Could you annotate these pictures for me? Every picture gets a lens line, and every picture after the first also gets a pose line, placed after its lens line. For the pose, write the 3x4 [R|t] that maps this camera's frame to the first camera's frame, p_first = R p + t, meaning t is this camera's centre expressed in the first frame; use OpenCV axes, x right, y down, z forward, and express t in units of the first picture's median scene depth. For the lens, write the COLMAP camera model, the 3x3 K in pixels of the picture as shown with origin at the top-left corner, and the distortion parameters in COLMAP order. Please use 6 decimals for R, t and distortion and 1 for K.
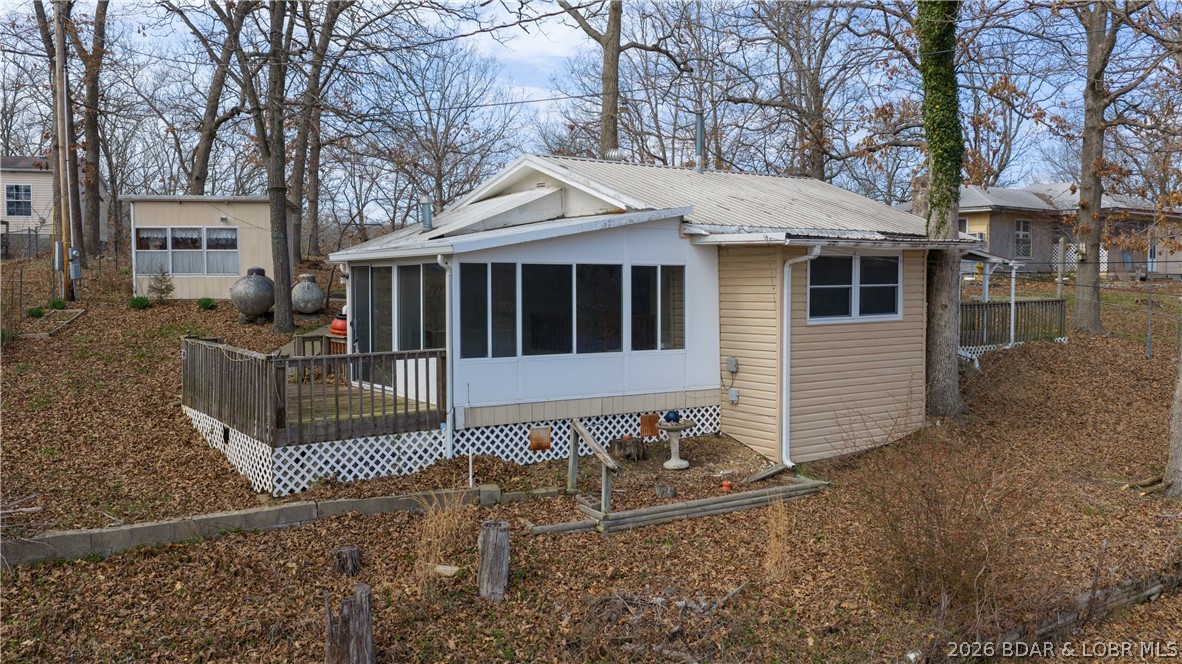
lens RADIAL K [[983.2, 0, 591.1], [0, 983.2, 332.1], [0, 0, 1]] dist [0.026298, -0.055268]
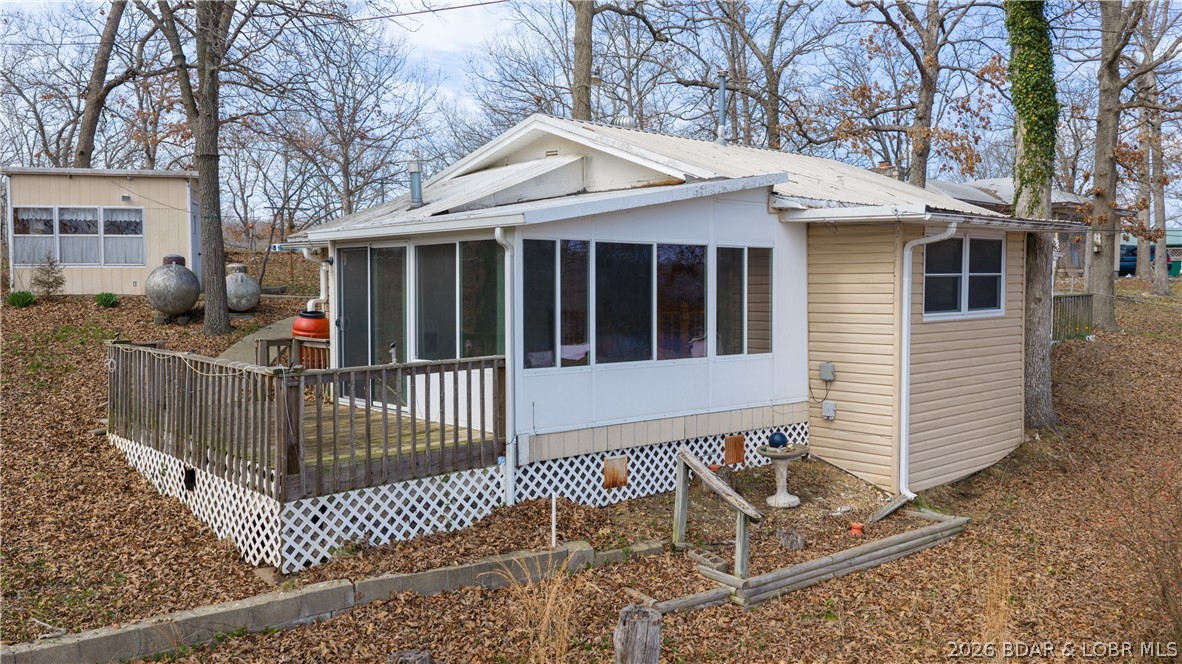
lens RADIAL K [[983.2, 0, 592.0], [0, 983.2, 329.6], [0, 0, 1]] dist [0.026298, -0.055268]
pose [[0.992377, -0.004928, 0.123137, -0.154014], [0.005250, 0.999984, -0.002295, -0.000563], [-0.123123, 0.002924, 0.992387, 0.232704]]
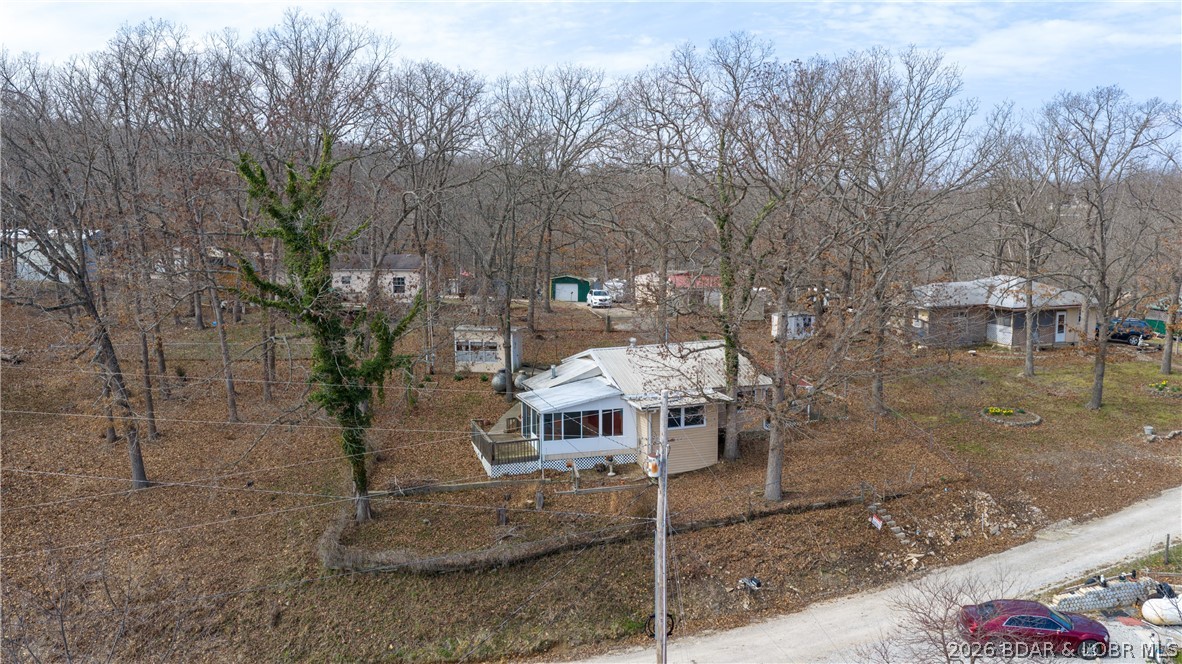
lens RADIAL K [[983.2, 0, 588.7], [0, 983.2, 331.0], [0, 0, 1]] dist [0.026298, -0.055268]
pose [[0.957248, 0.037807, -0.286786, 0.889680], [-0.012911, 0.996018, 0.088210, -0.594519], [0.288979, -0.080736, 0.953925, -1.989885]]
